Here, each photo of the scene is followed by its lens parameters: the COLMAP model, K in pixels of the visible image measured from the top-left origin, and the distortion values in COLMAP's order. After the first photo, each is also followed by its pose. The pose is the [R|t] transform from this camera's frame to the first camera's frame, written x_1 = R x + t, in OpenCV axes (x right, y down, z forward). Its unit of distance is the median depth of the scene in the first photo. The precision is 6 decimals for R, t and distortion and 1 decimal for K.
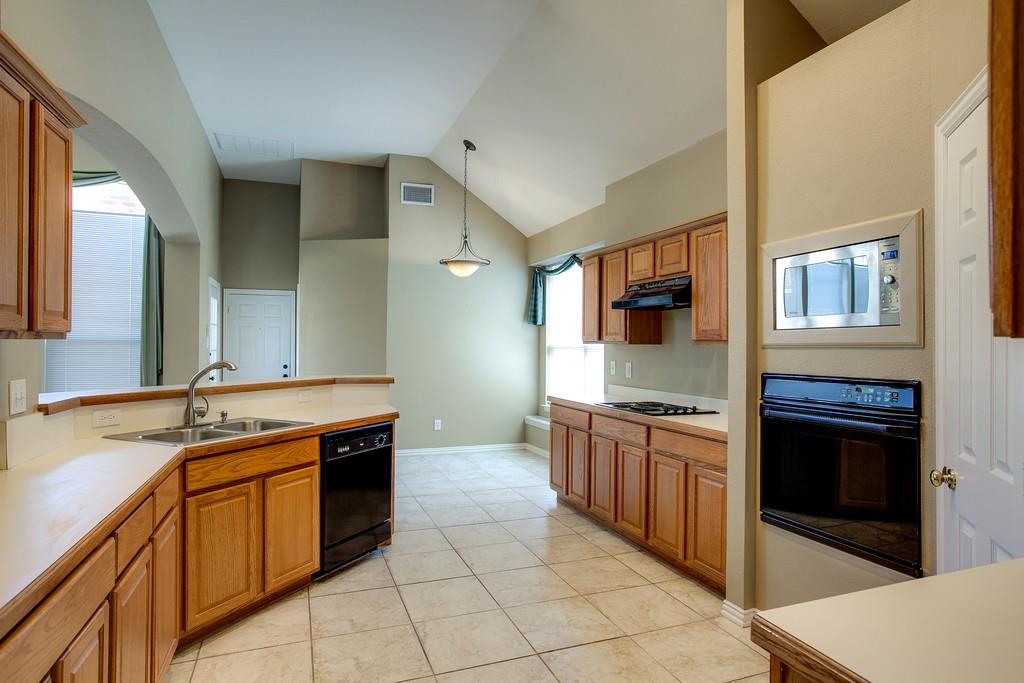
lens RADIAL K [[585.8, 0, 512.0], [0, 585.8, 341.5], [0, 0, 1]] dist [-0.035837, 0.001882]
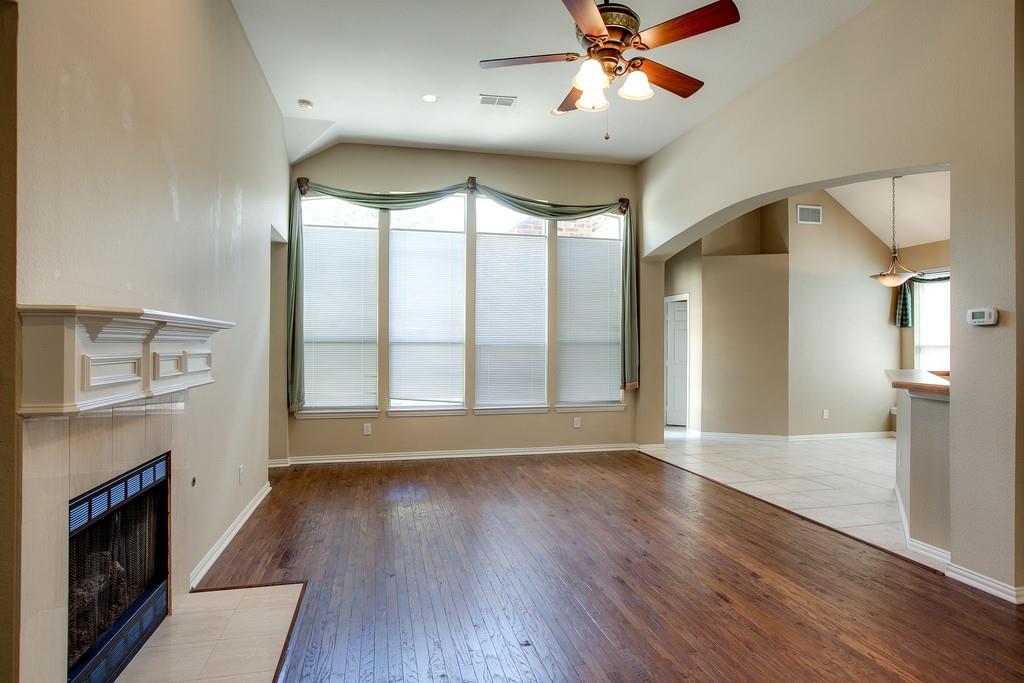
lens RADIAL K [[567.2, 0, 512.2], [0, 567.2, 338.0], [0, 0, 1]] dist [-0.015653, 0.002112]
pose [[0.993362, -0.005513, -0.114897, -0.626282], [0.004853, 0.999970, -0.006025, -0.004042], [0.114927, 0.005428, 0.993359, -0.180348]]
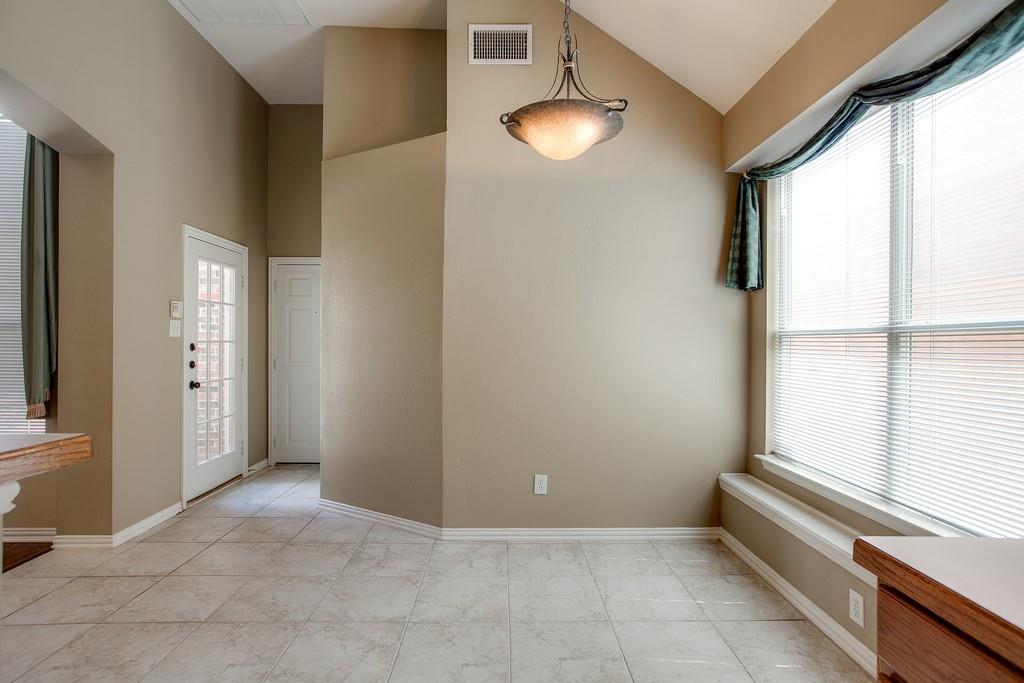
lens RADIAL K [[515.3, 0, 512.0], [0, 515.3, 341.5], [0, 0, 1]] dist [-0.030816, 0.001355]
pose [[0.942522, -0.001182, -0.334141, 0.001563], [0.002357, 0.999992, 0.003111, 0.014210], [0.334135, -0.003720, 0.942518, 0.572203]]
